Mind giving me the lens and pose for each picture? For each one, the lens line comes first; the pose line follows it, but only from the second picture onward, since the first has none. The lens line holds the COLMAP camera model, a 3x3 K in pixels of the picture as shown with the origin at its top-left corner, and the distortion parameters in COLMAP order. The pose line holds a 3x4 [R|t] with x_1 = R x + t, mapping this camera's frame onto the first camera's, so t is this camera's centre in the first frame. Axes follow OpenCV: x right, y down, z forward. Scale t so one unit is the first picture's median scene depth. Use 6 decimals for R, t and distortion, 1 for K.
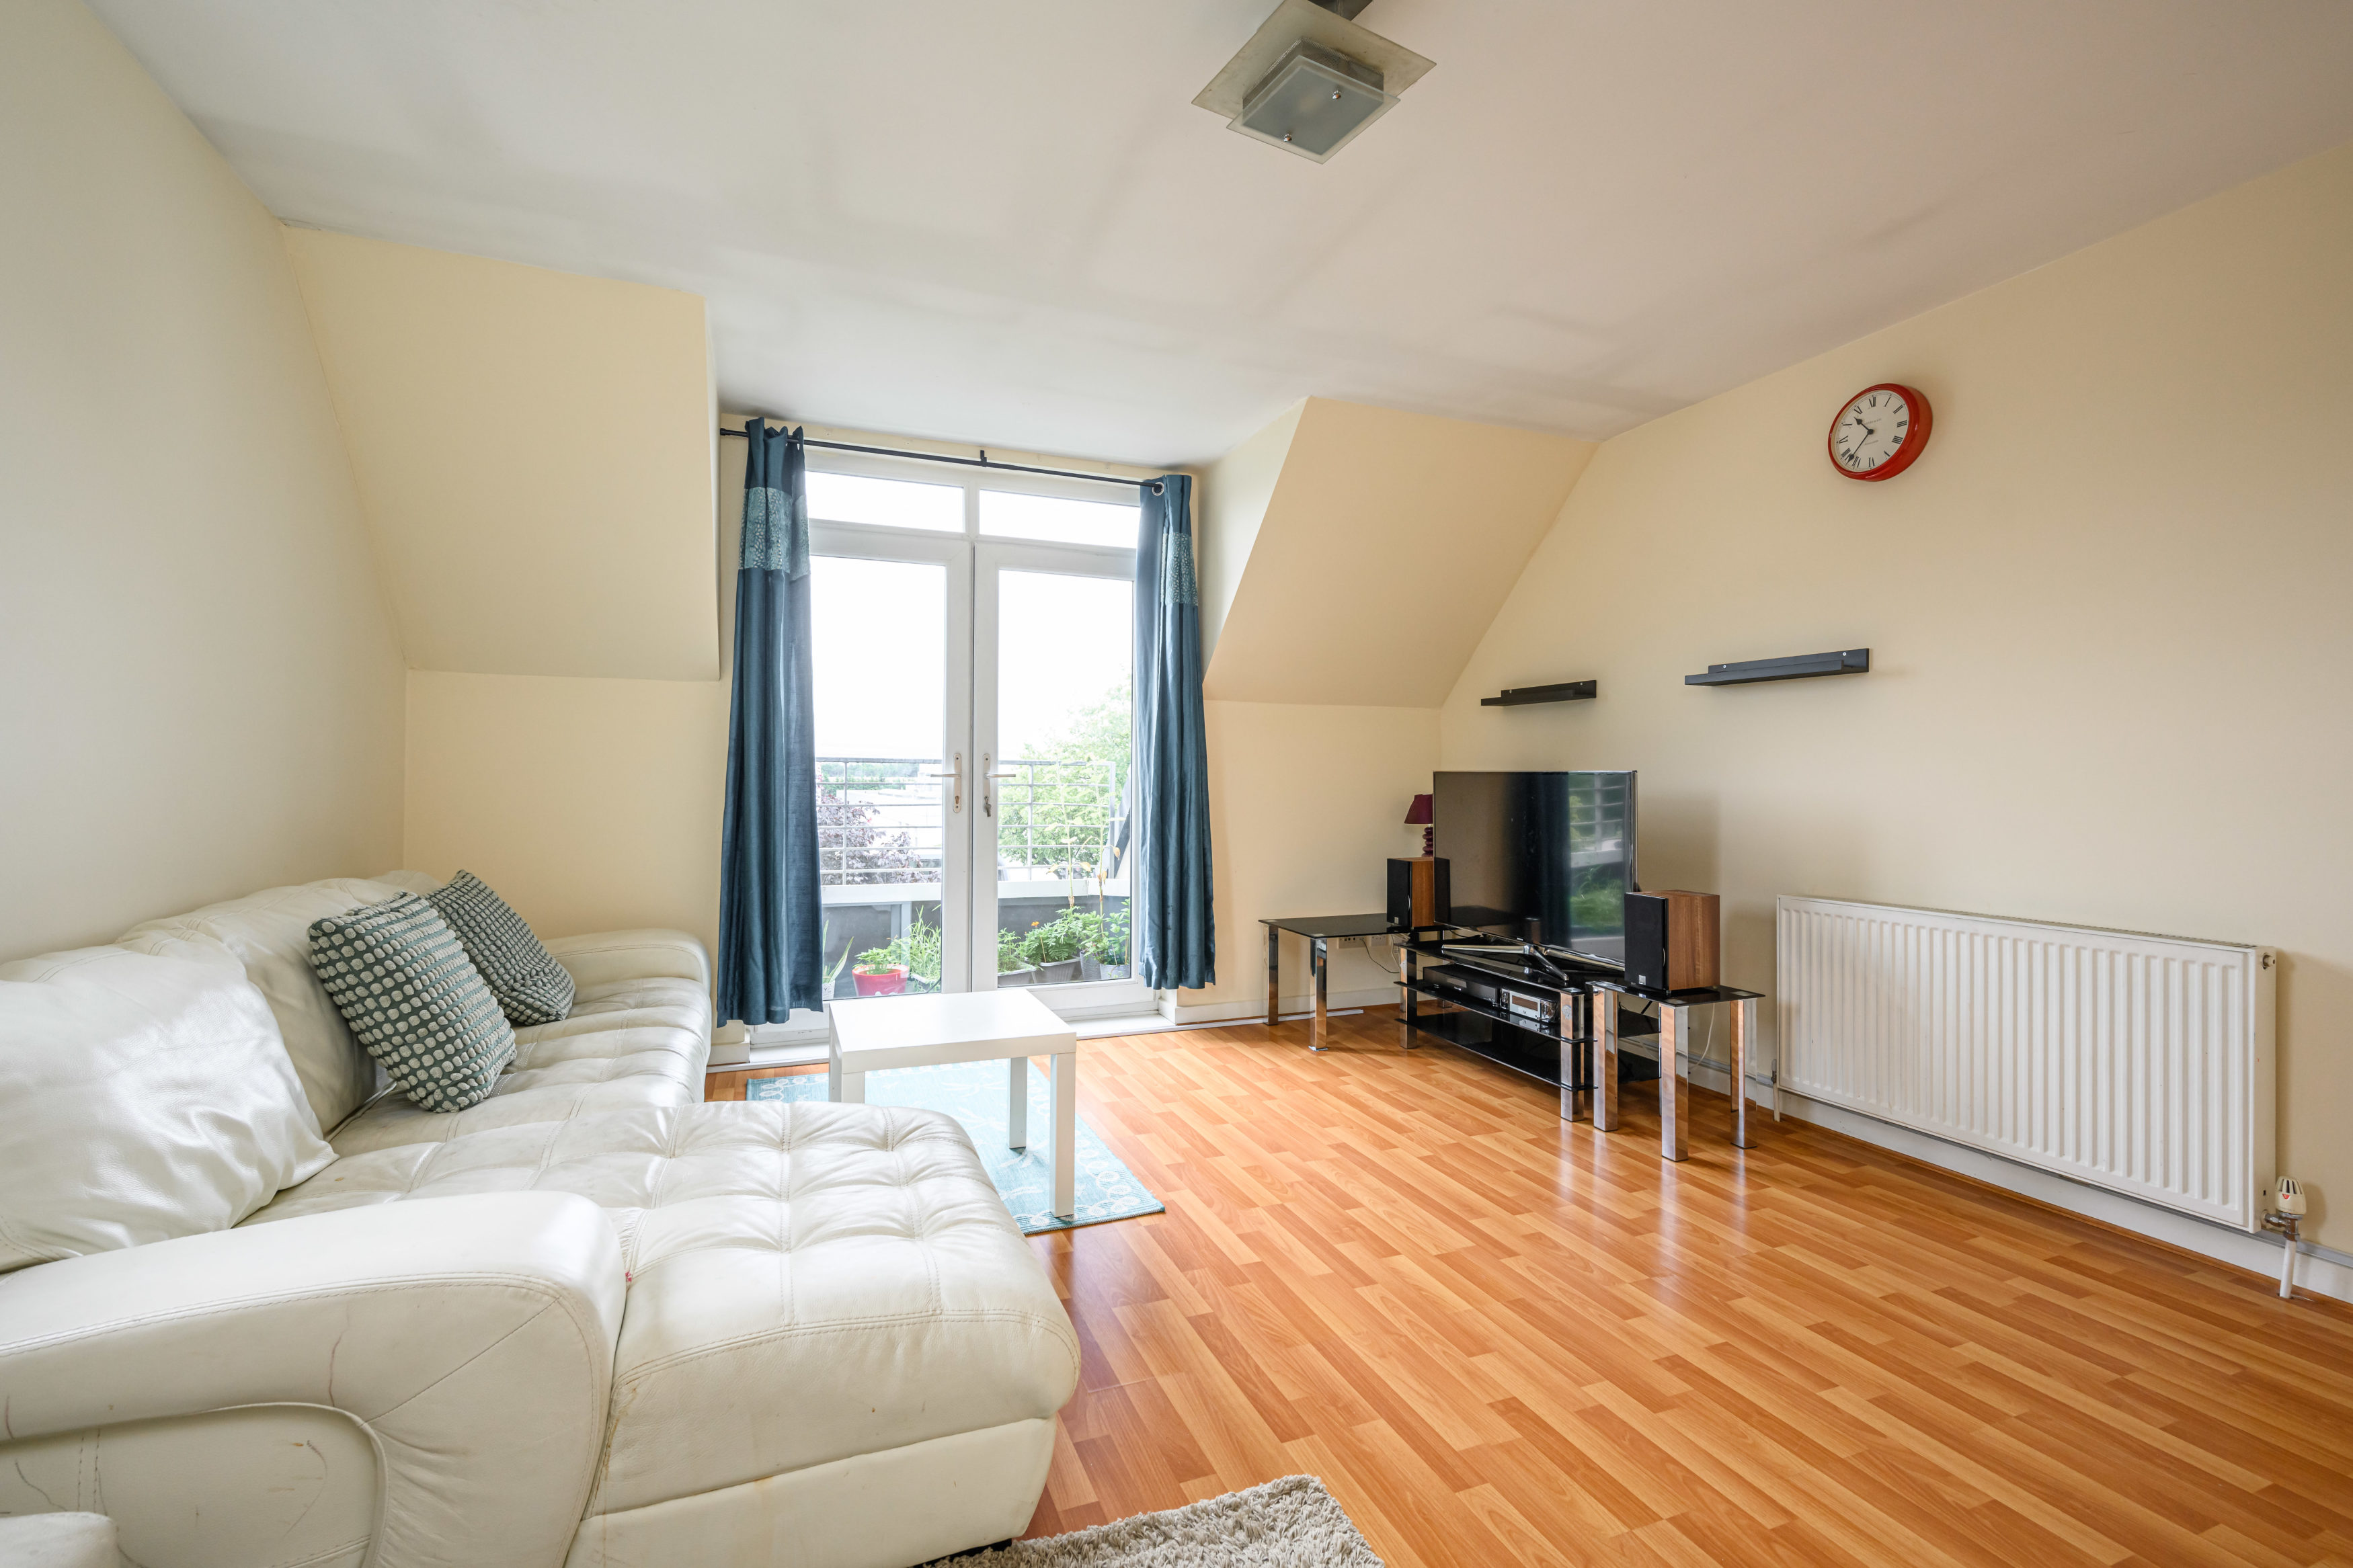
lens RADIAL K [[1050.8, 0, 1144.6], [0, 1050.8, 783.4], [0, 0, 1]] dist [-0.000572, 0.000202]
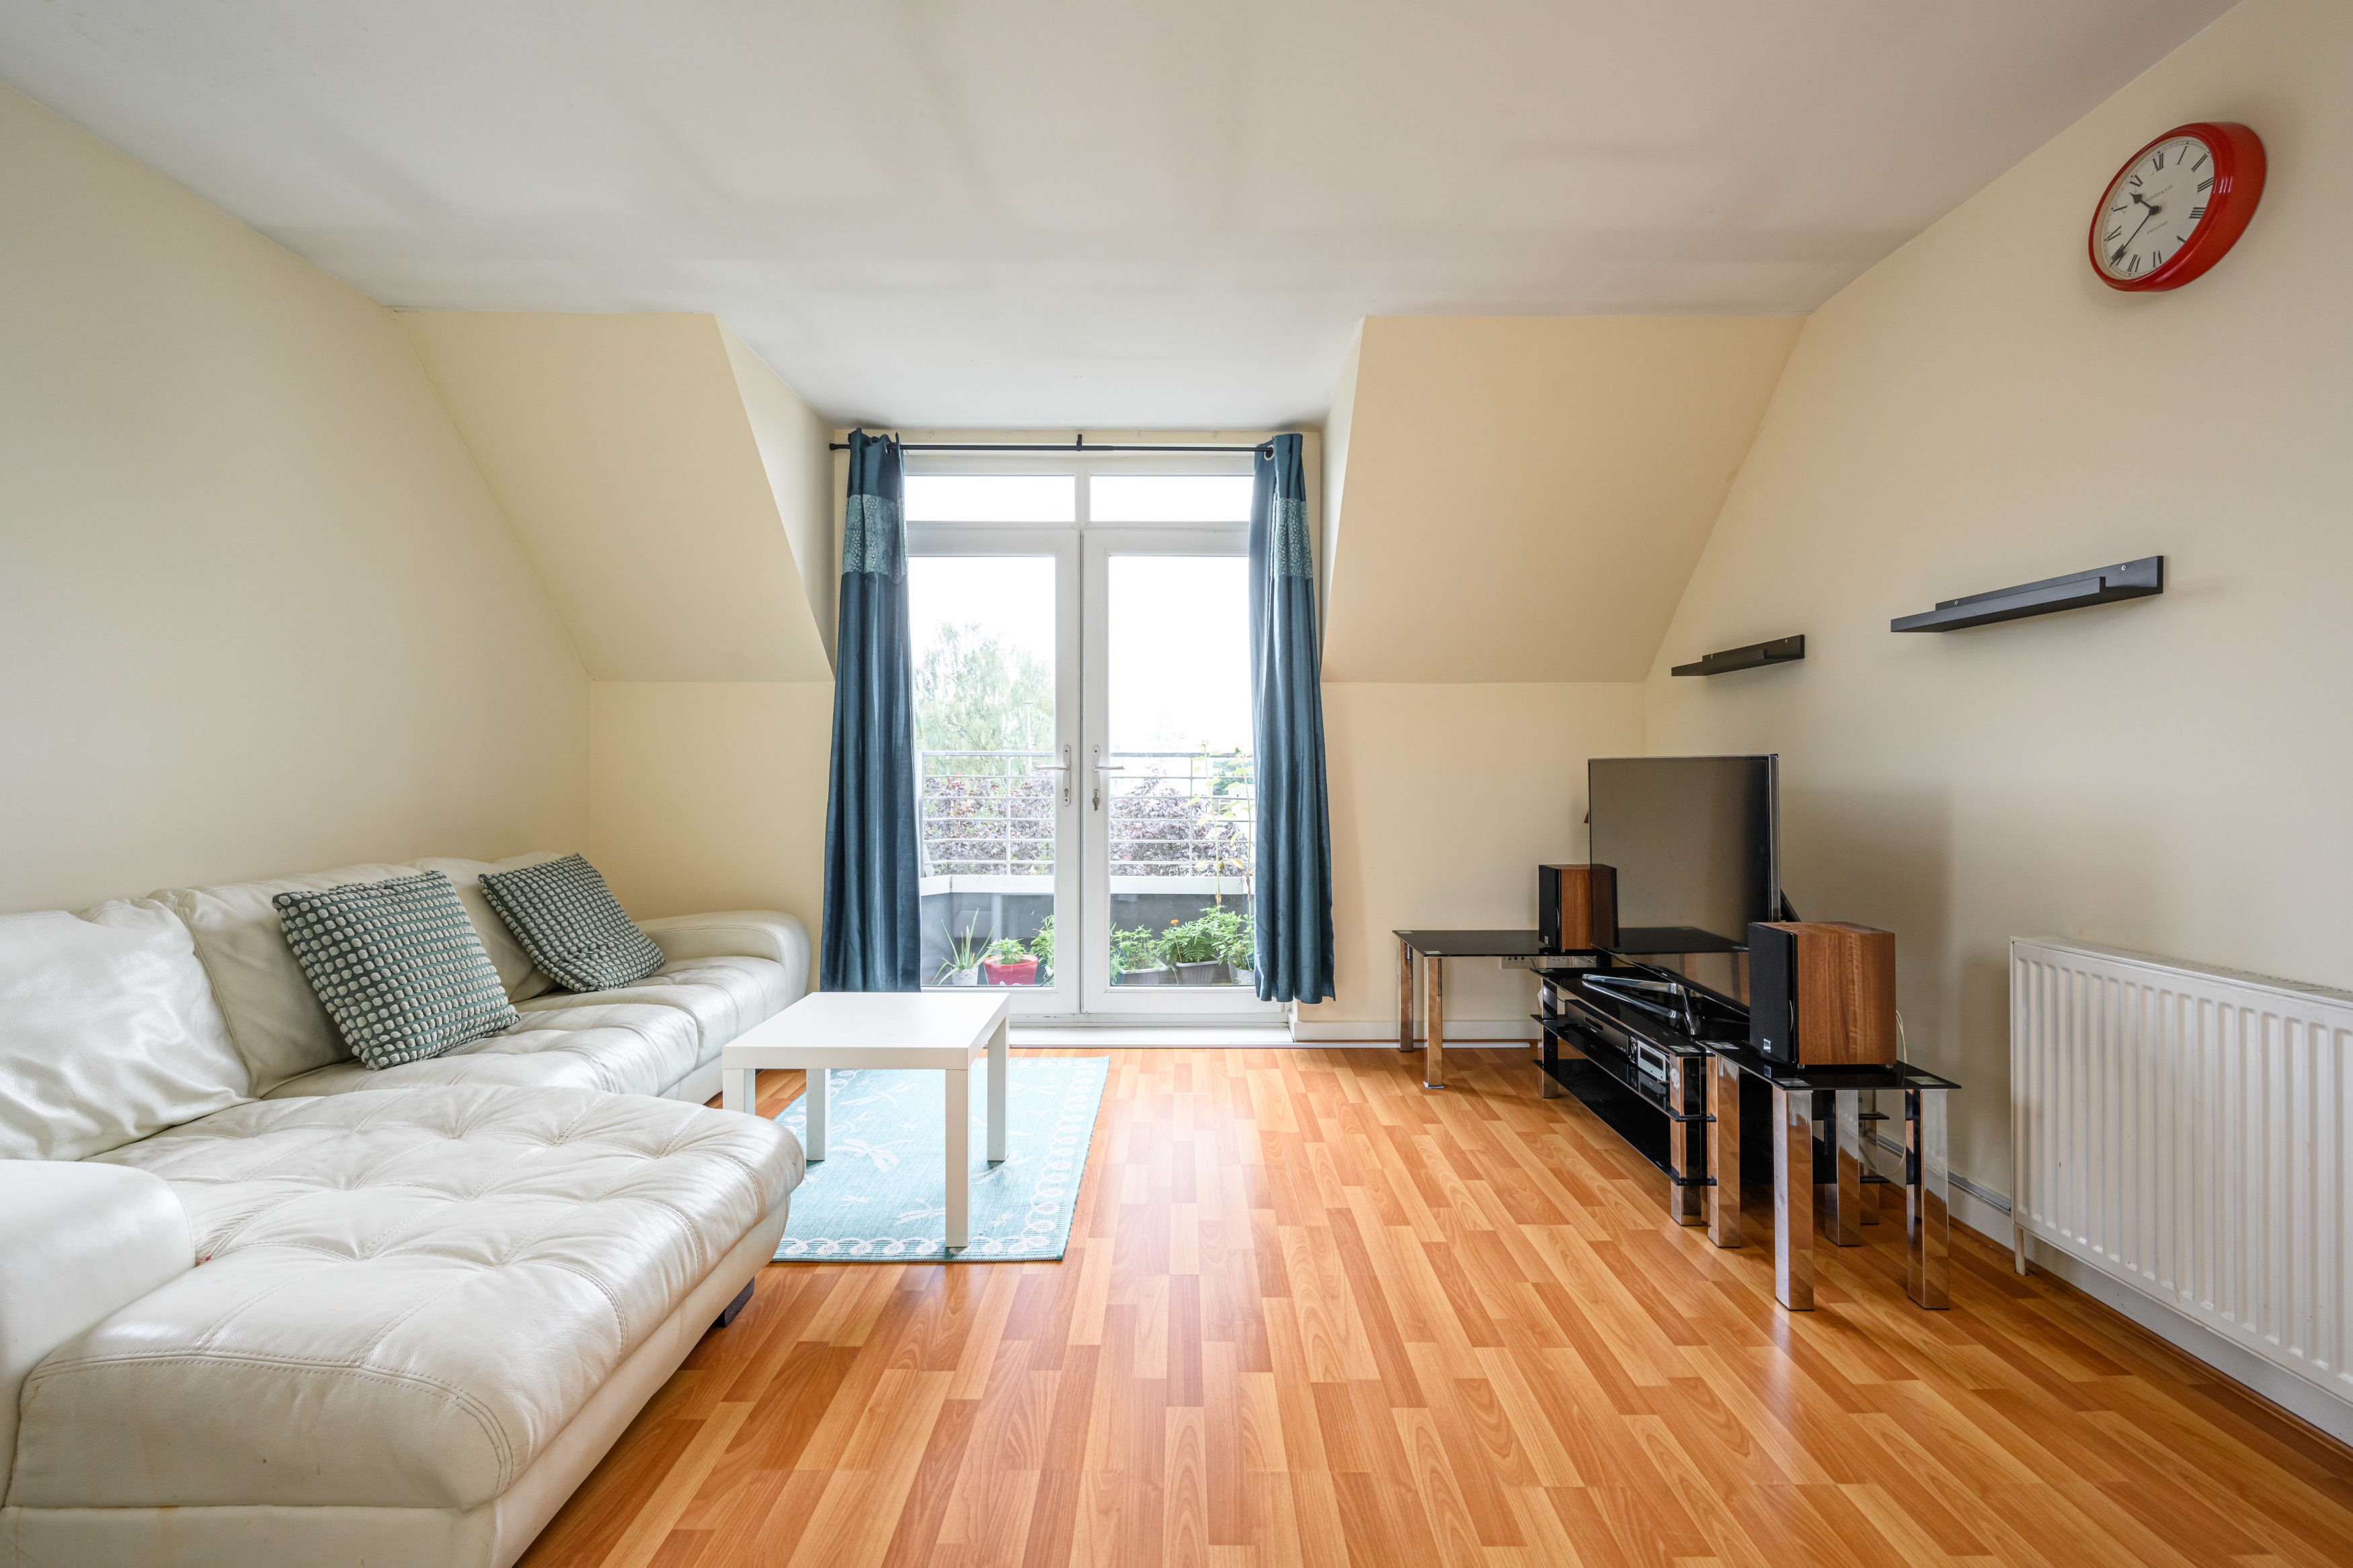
lens RADIAL K [[1007.5, 0, 1166.3], [0, 1007.5, 779.2], [0, 0, 1]] dist [-0.001456, 0.000629]
pose [[0.929003, -0.003186, -0.370059, 0.353511], [0.003740, 0.999993, 0.000778, 0.003561], [0.370053, -0.002107, 0.929008, 0.213690]]
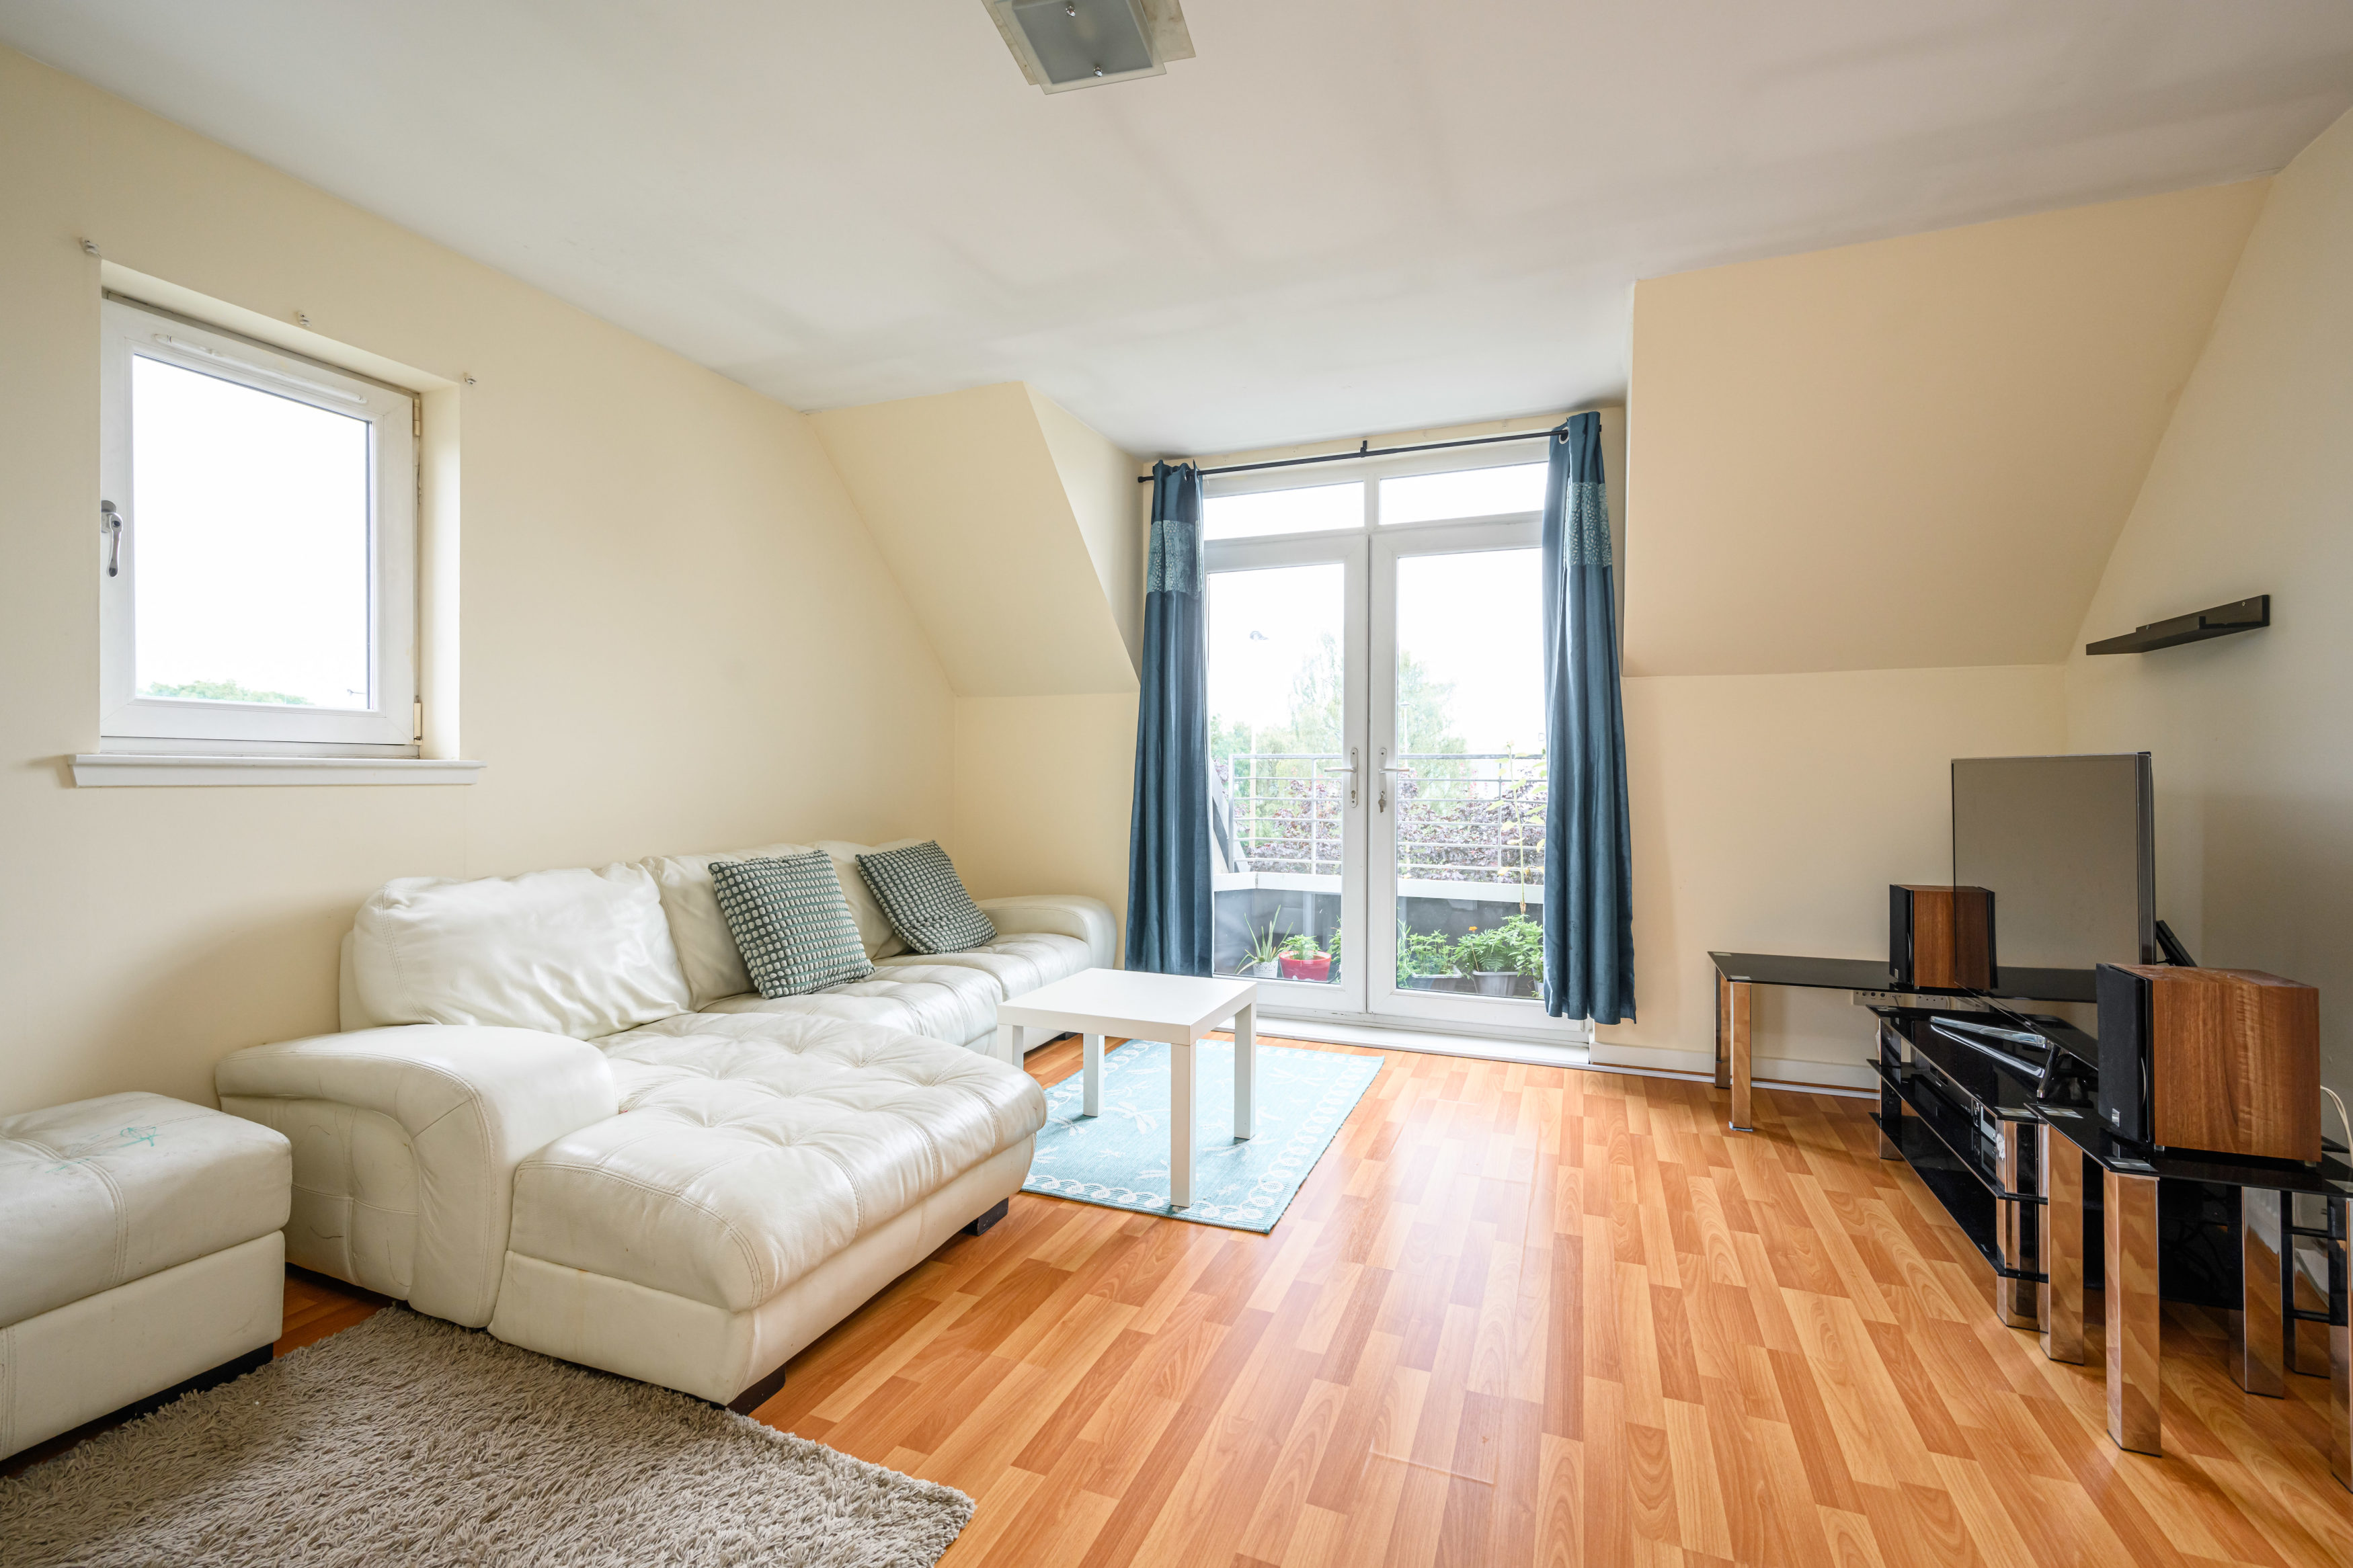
lens RADIAL K [[1007.5, 0, 1163.2], [0, 1007.5, 784.5], [0, 0, 1]] dist [-0.001456, 0.000629]
pose [[0.719916, 0.002191, -0.694058, 0.488399], [-0.001032, 0.999997, 0.002086, 0.005509], [0.694061, -0.000786, 0.719916, 0.249560]]
